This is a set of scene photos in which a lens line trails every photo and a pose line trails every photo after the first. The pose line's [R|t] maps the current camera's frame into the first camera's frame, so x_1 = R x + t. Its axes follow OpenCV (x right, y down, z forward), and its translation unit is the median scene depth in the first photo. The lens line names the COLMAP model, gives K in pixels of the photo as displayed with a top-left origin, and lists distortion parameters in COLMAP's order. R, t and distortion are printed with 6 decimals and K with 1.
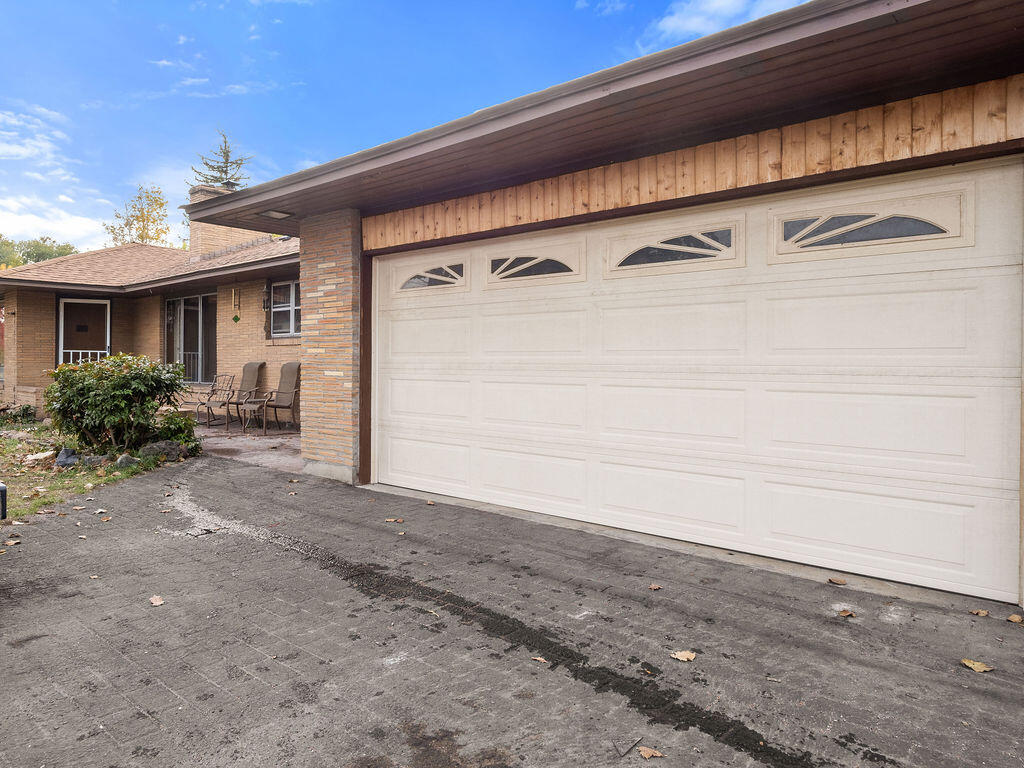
lens RADIAL K [[675.6, 0, 511.0], [0, 675.6, 363.0], [0, 0, 1]] dist [0.000080, -0.000947]
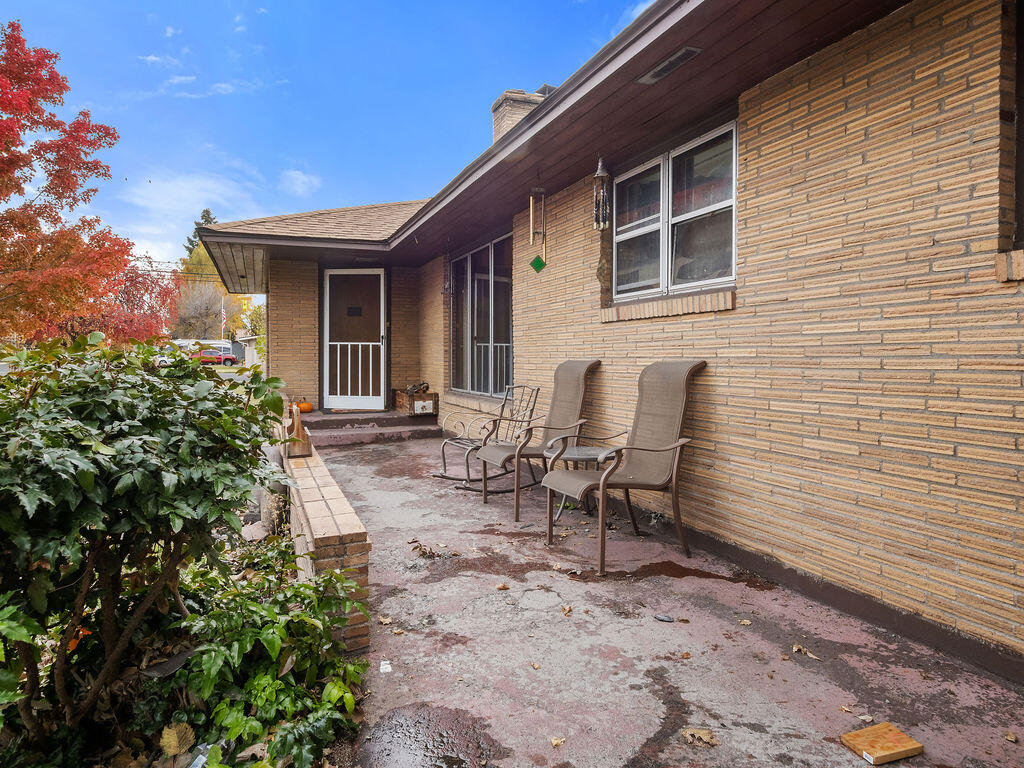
lens RADIAL K [[643.9, 0, 512.3], [0, 643.9, 360.2], [0, 0, 1]] dist [-0.001921, -0.000444]
pose [[0.886775, -0.001168, -0.462199, -0.221102], [0.004376, 0.999973, 0.005869, -0.004044], [0.462180, -0.007227, 0.886757, 0.603467]]
